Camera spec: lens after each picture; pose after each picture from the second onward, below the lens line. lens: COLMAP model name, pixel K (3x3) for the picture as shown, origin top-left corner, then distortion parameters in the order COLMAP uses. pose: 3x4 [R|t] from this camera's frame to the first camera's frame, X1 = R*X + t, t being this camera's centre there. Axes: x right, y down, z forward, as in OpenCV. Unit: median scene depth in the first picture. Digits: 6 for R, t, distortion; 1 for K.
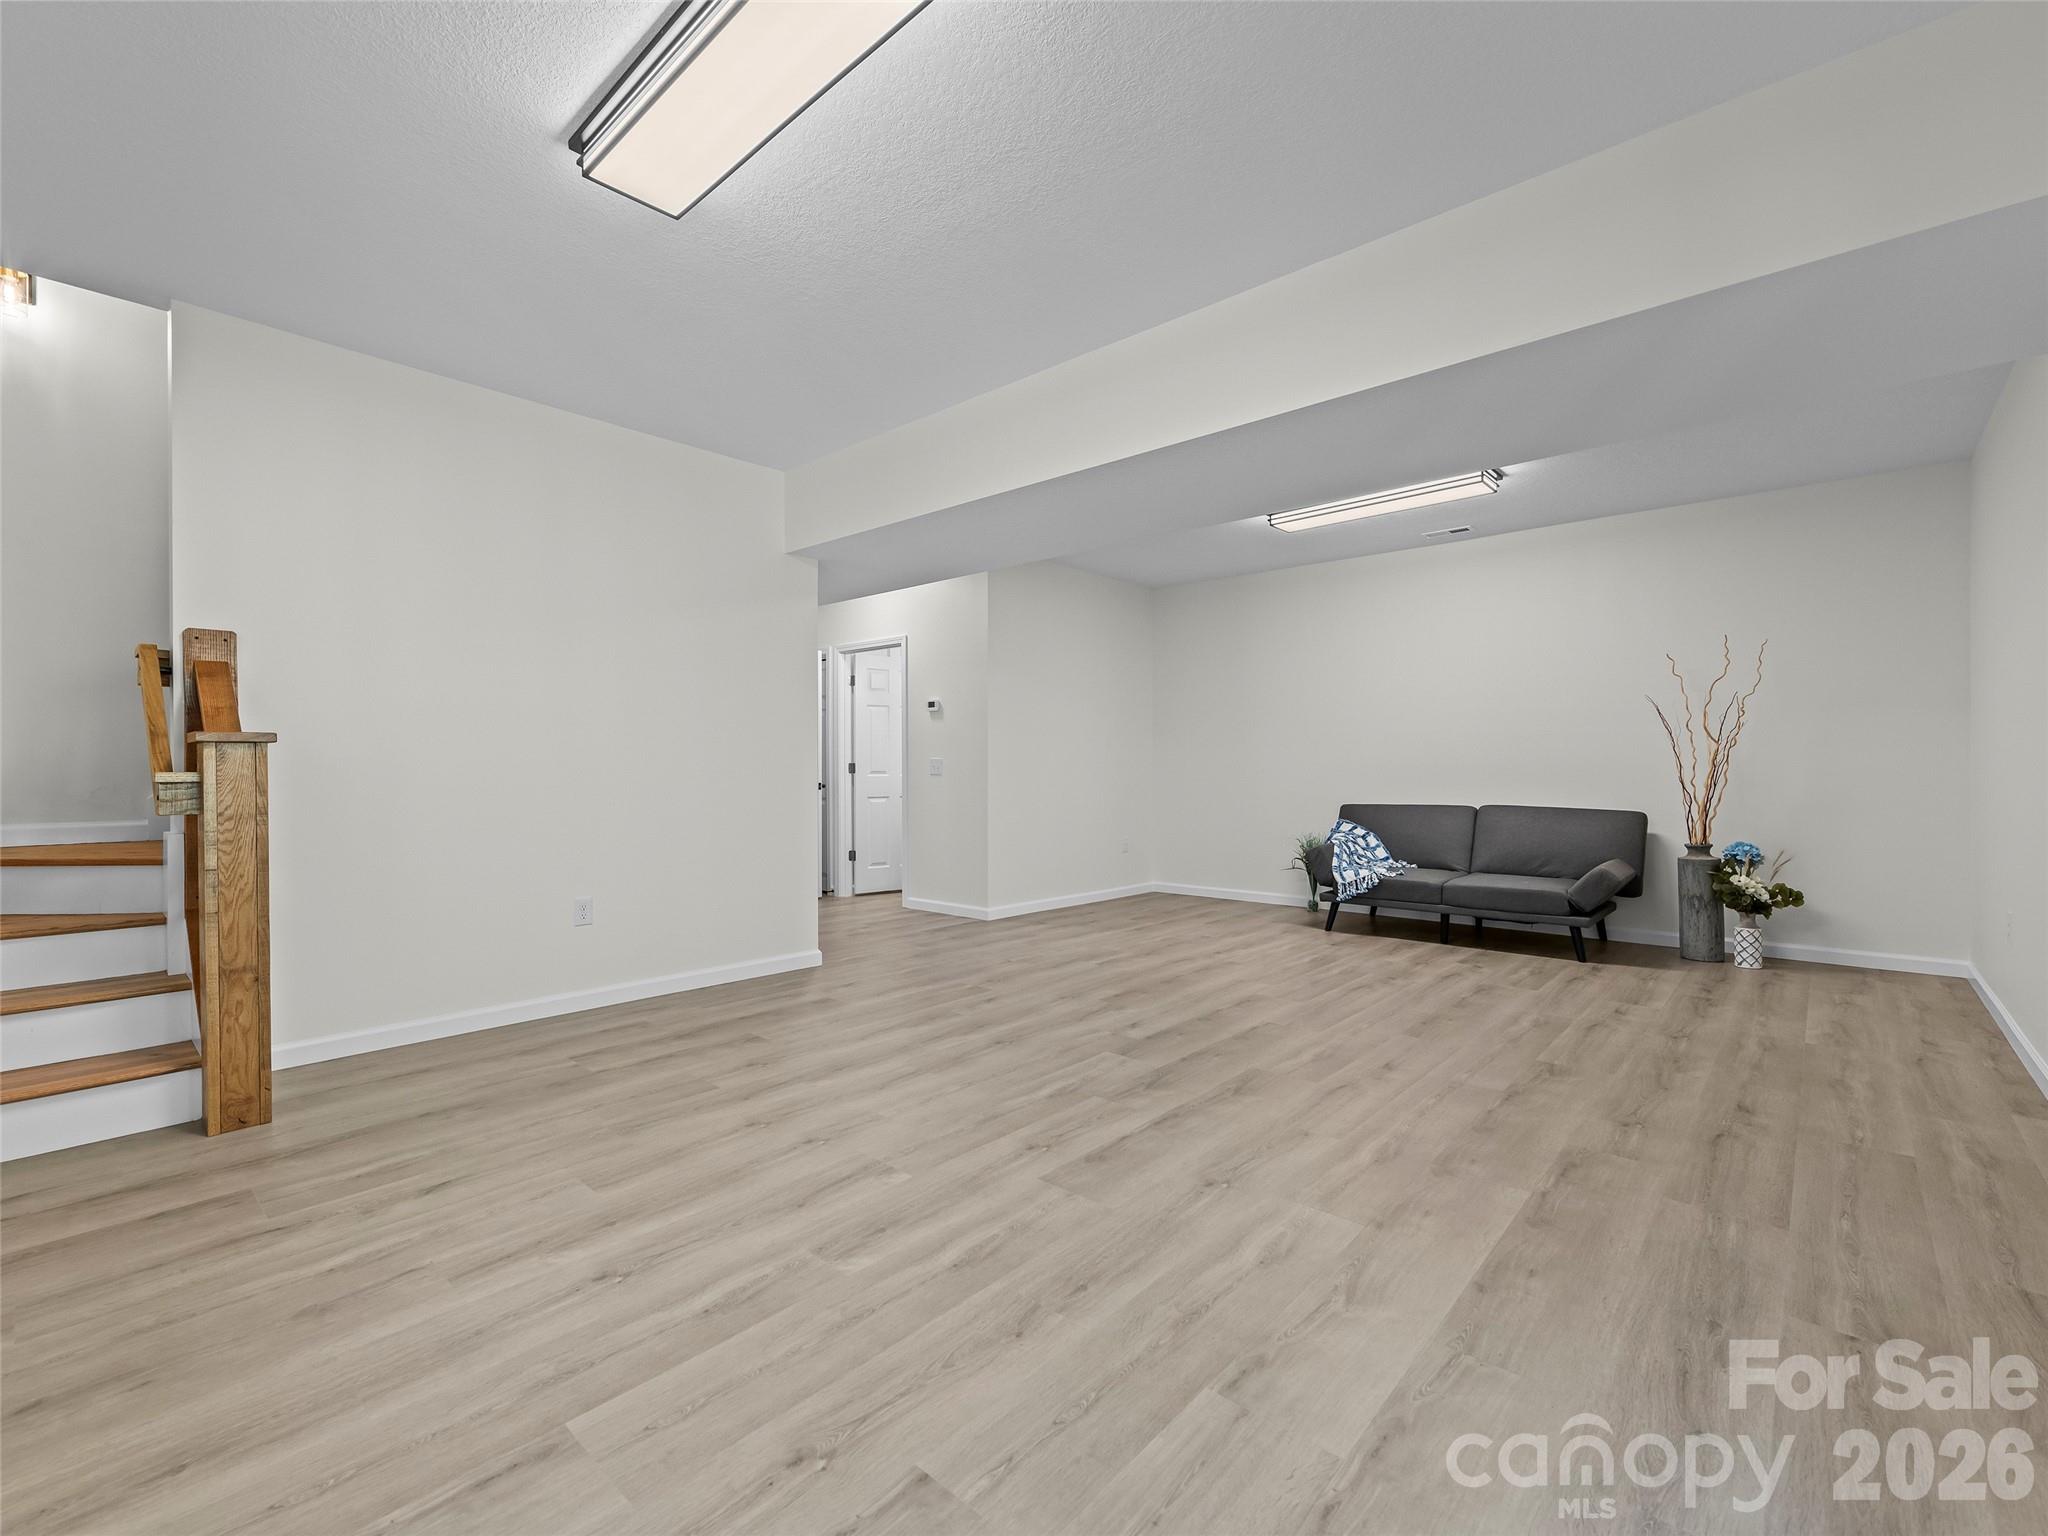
lens RADIAL K [[896.5, 0, 1014.6], [0, 896.5, 767.5], [0, 0, 1]] dist [-0.002112, -0.000415]
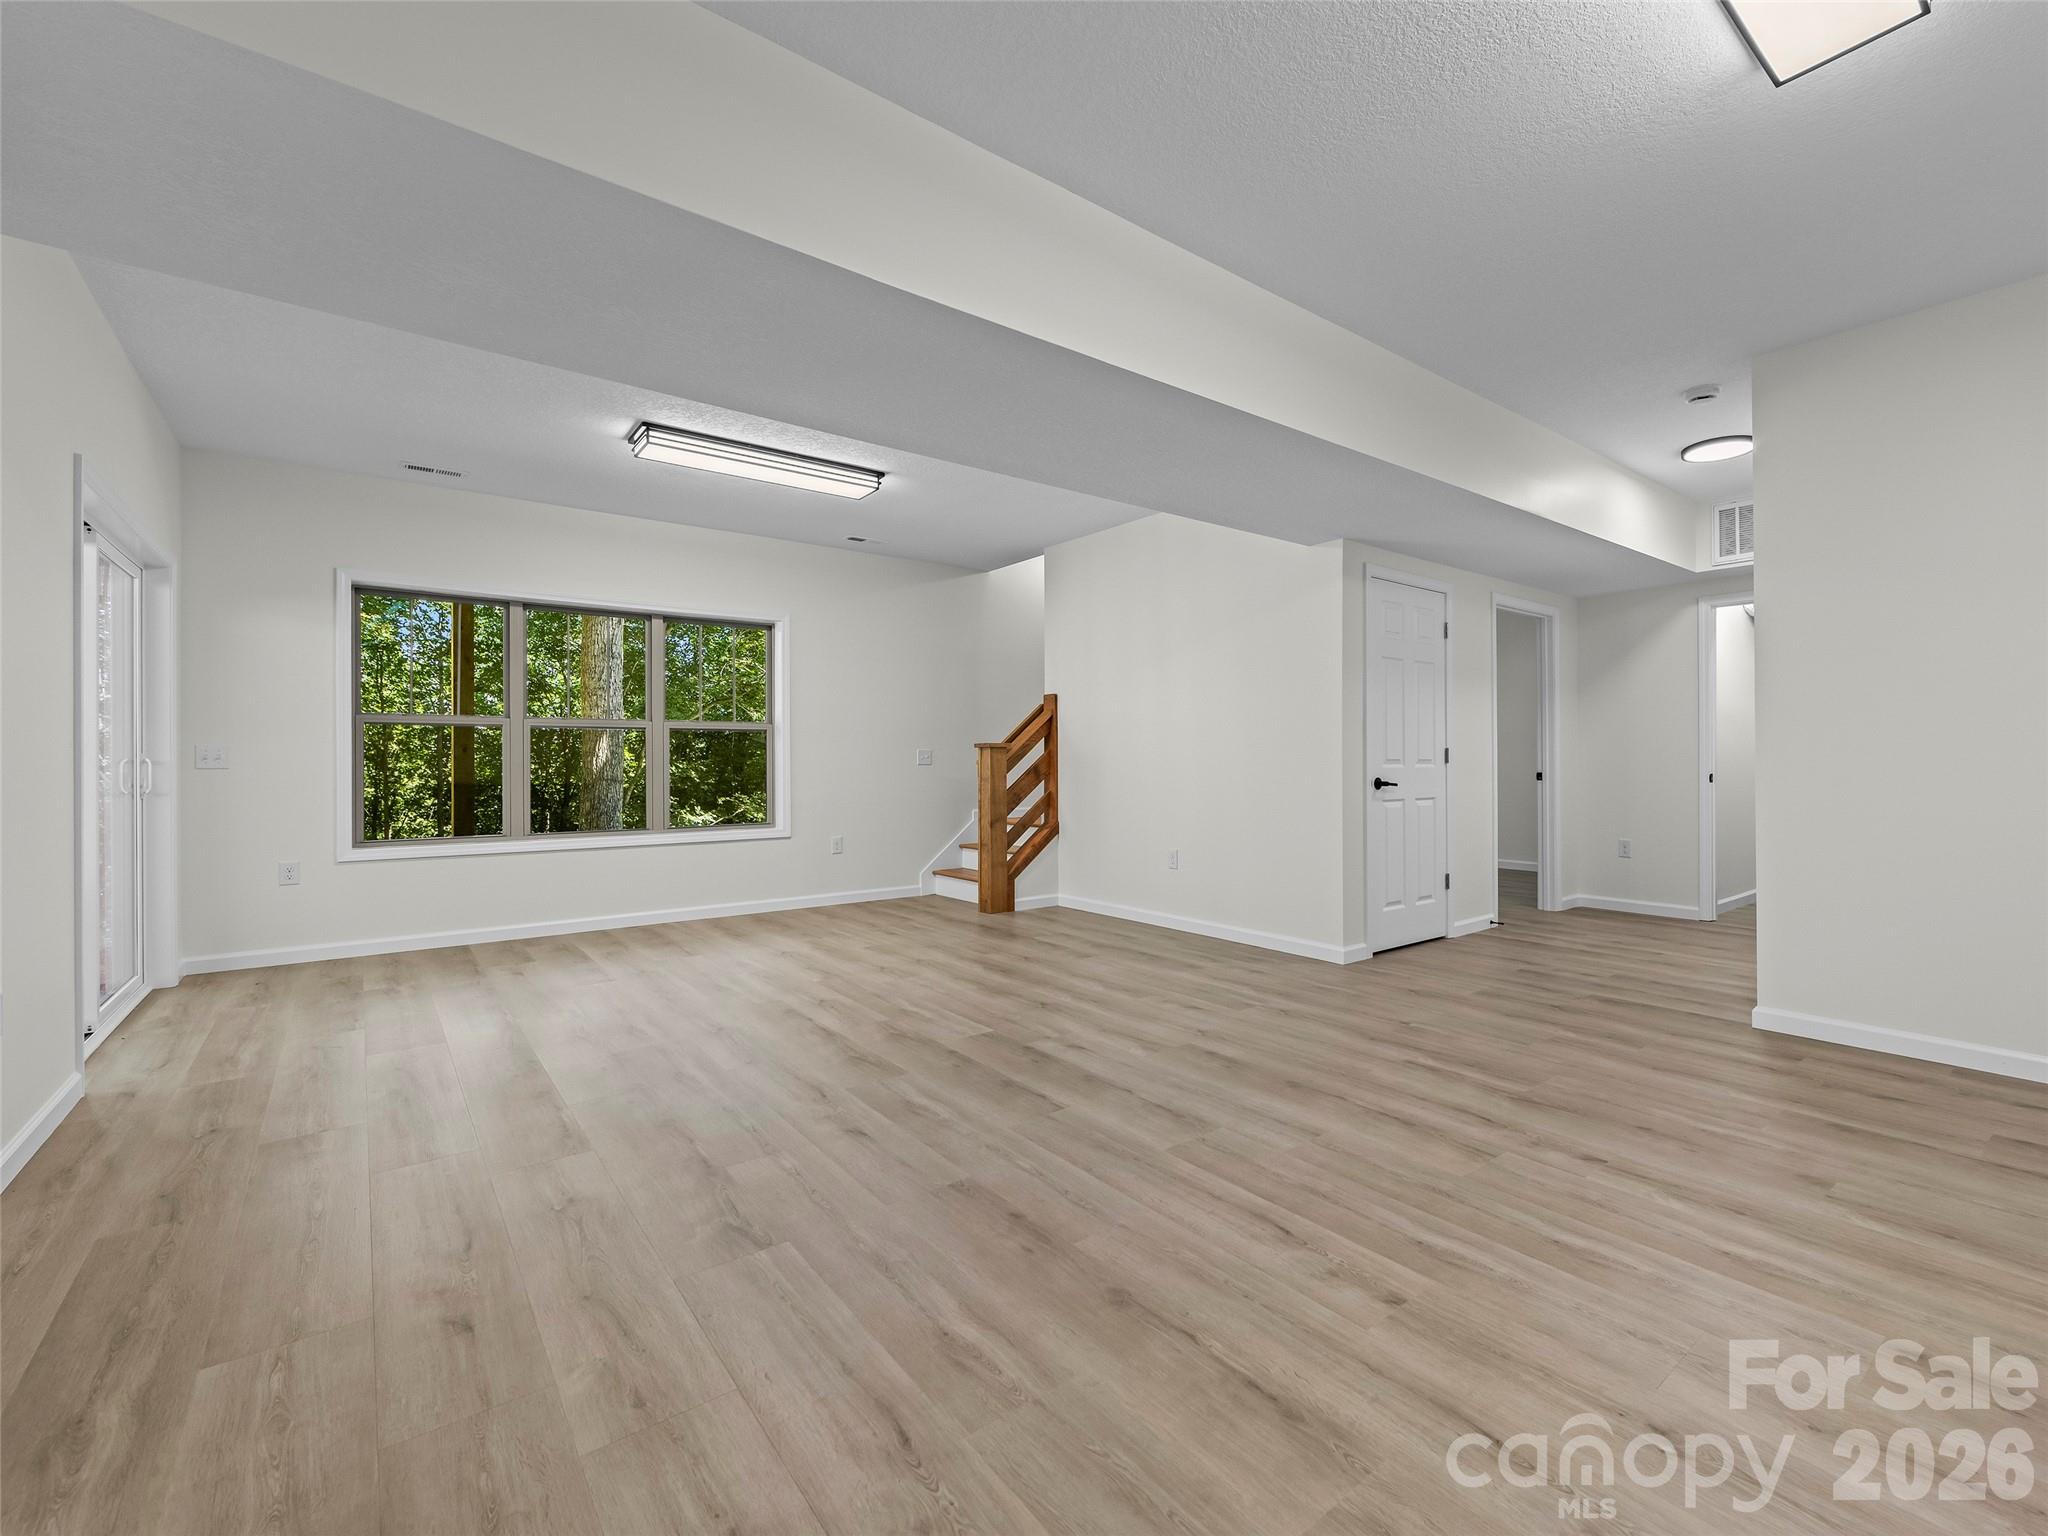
lens RADIAL K [[928.0, 0, 1024.0], [0, 928.0, 768.0], [0, 0, 1]] dist [0.021258, 0.000151]
pose [[-0.210907, 0.013945, -0.977407, 1.099937], [0.009049, 0.999883, 0.012313, 0.004888], [0.977464, -0.006248, -0.211008, 1.228011]]
